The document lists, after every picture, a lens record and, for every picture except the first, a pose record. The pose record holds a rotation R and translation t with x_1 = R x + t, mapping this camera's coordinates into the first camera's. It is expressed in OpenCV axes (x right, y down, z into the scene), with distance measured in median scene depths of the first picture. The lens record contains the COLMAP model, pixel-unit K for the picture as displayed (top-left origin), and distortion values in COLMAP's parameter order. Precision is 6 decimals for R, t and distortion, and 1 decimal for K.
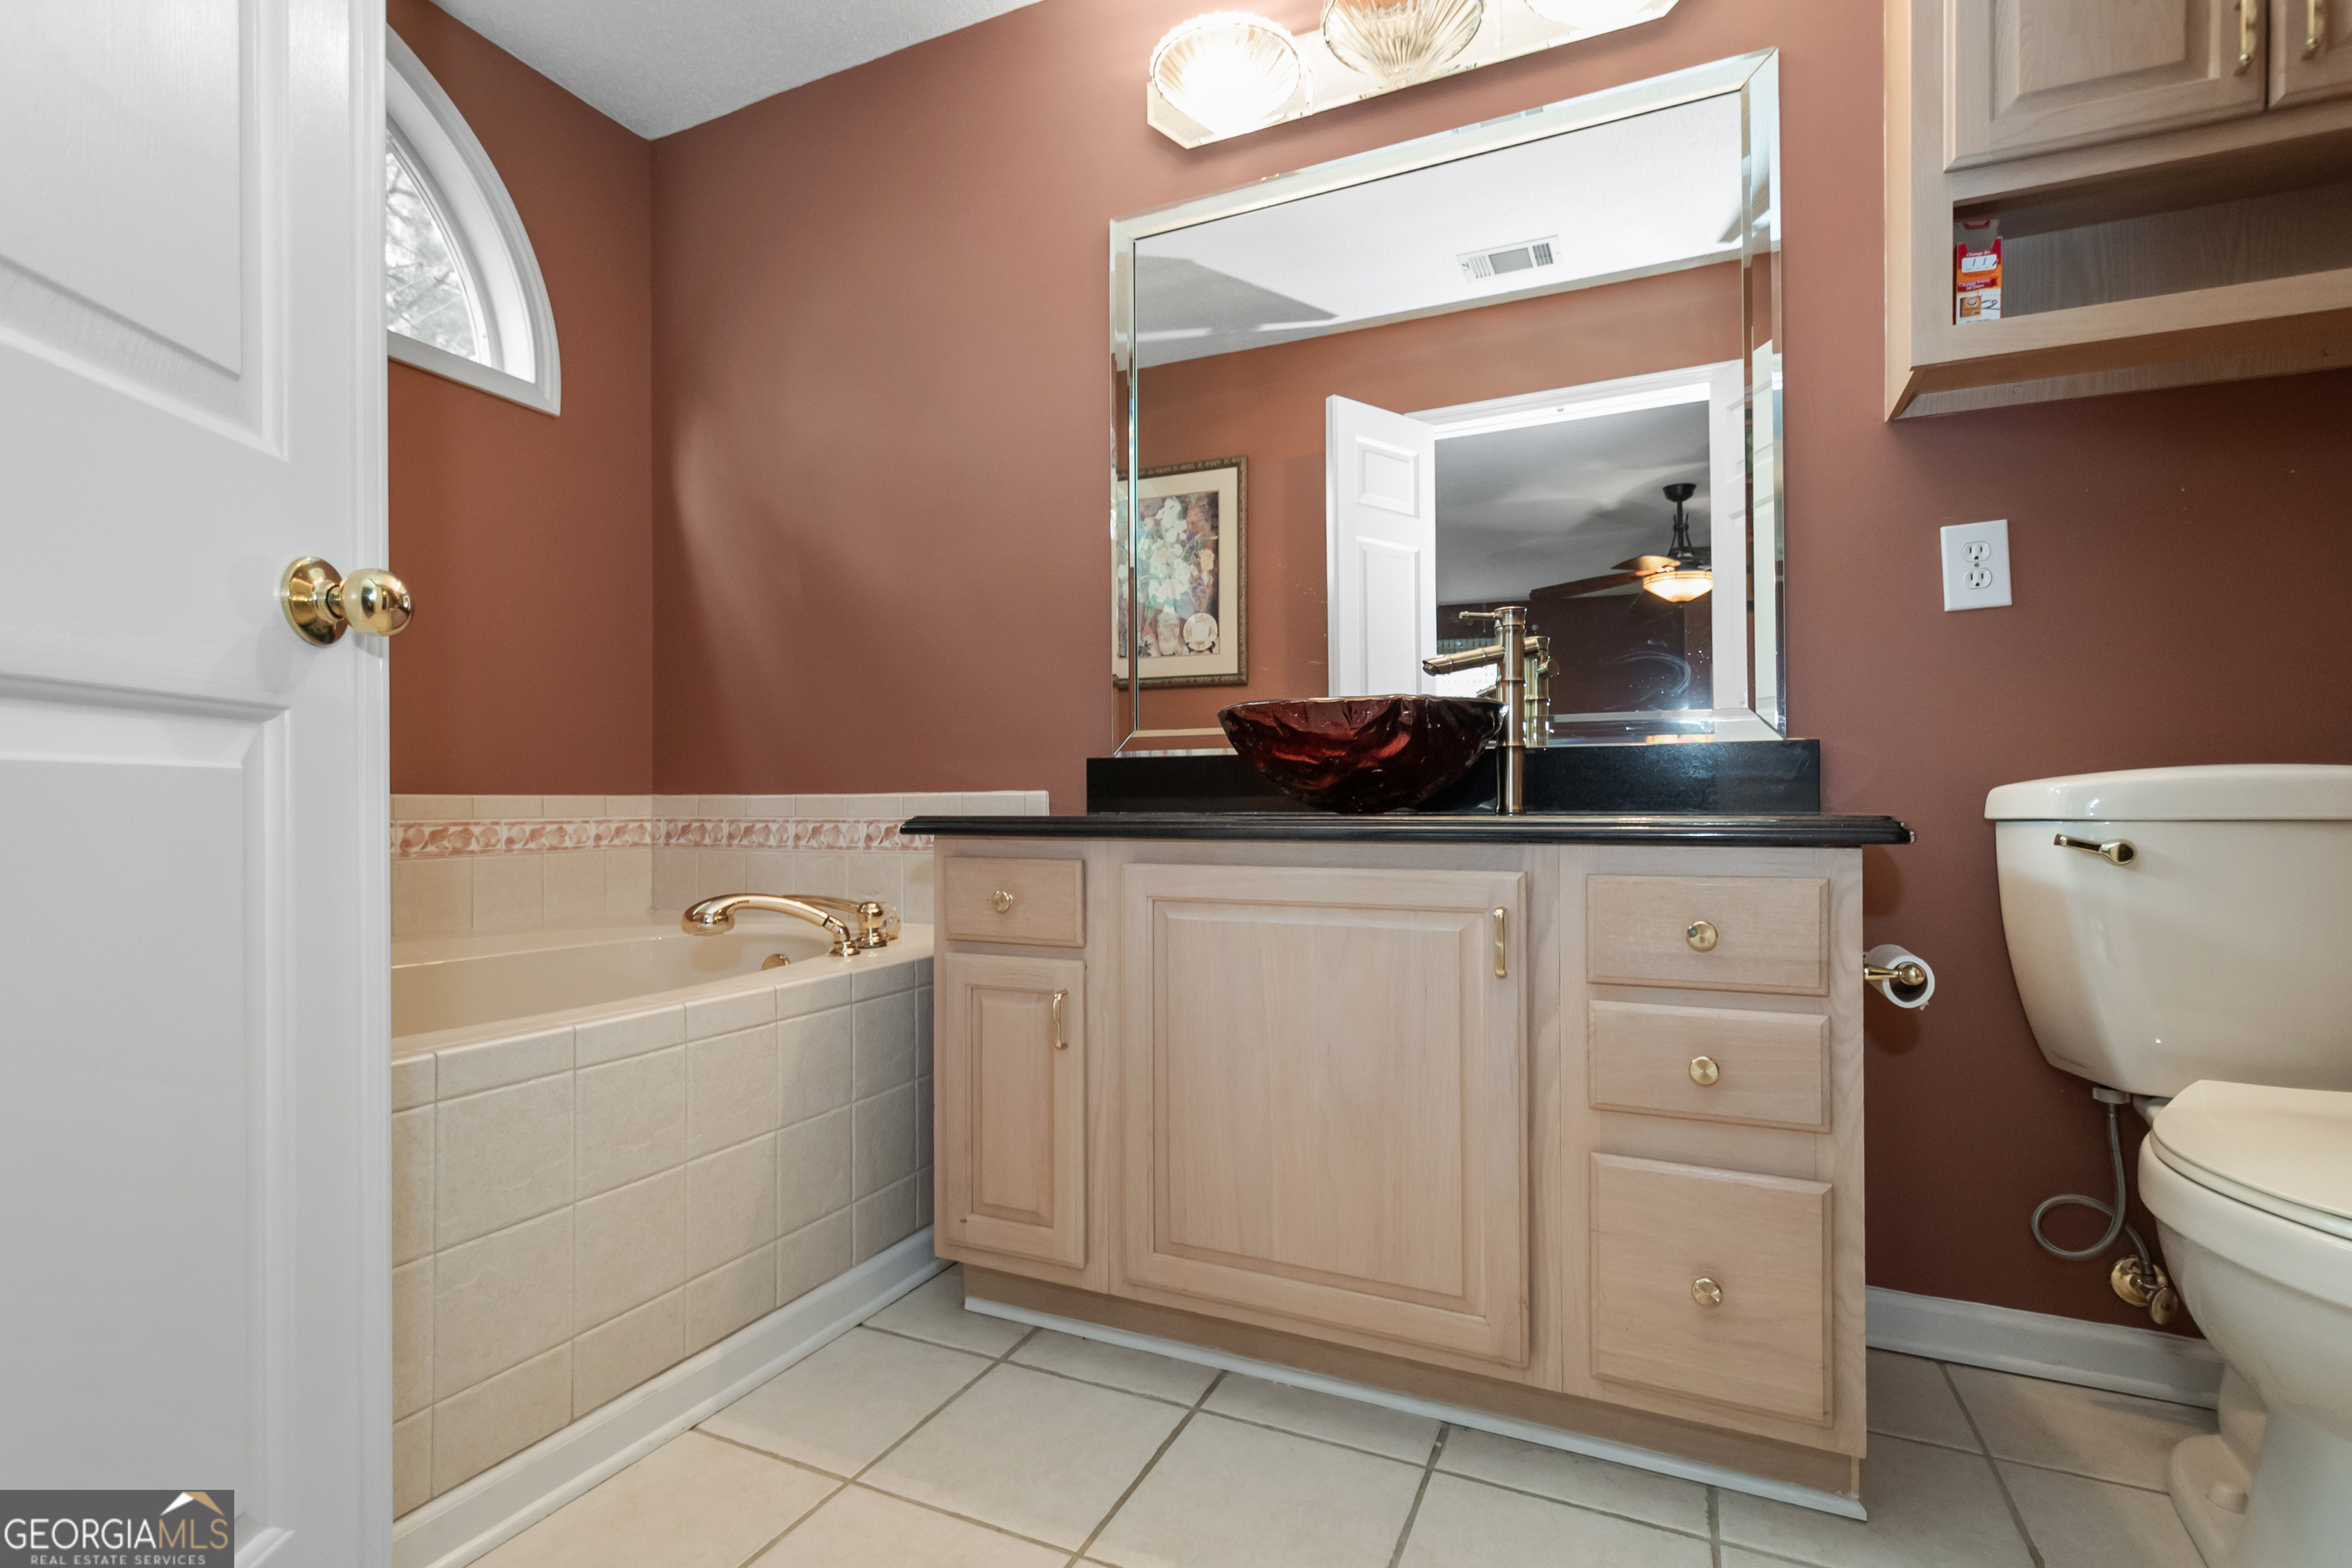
lens RADIAL K [[1079.5, 0, 1185.8], [0, 1079.5, 804.5], [0, 0, 1]] dist [0.013296, 0.000464]
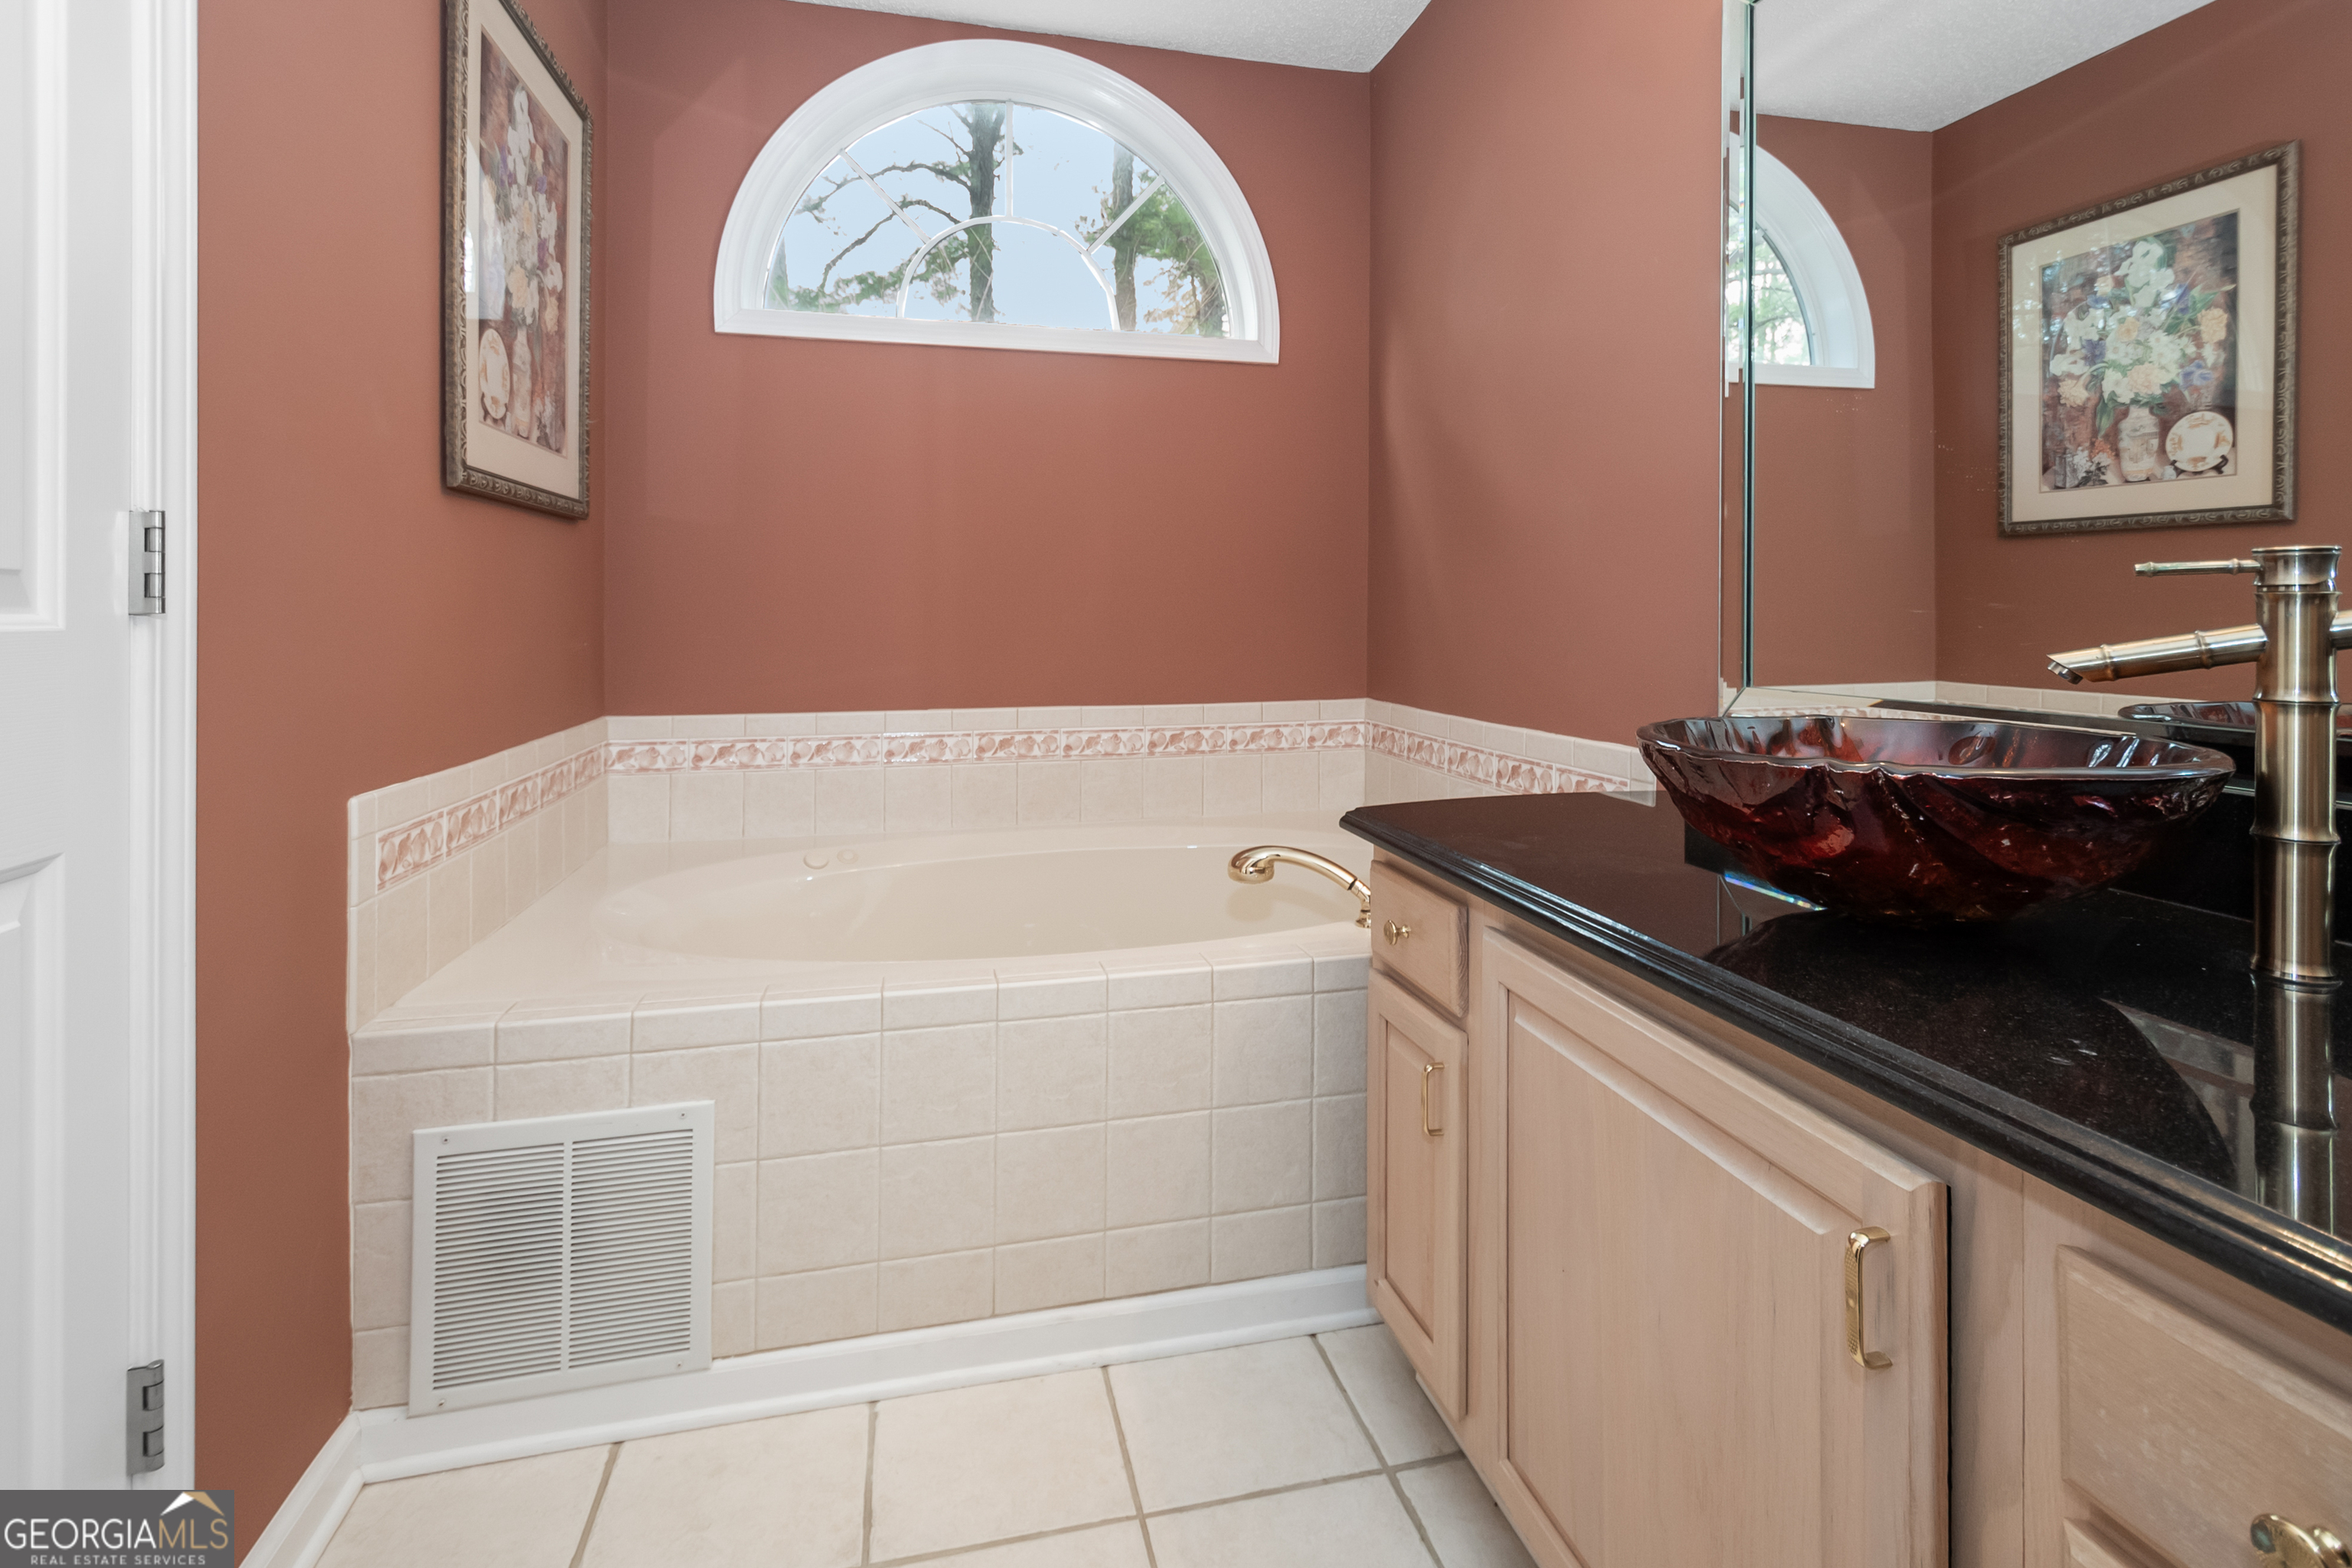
lens RADIAL K [[1104.4, 0, 1169.7], [0, 1104.4, 619.6], [0, 0, 1]] dist [0.012490, 0.000326]
pose [[0.617215, 0.006078, -0.786771, 0.248504], [0.002725, 0.999948, 0.009862, -0.102090], [0.786789, -0.008231, 0.617167, 0.197167]]
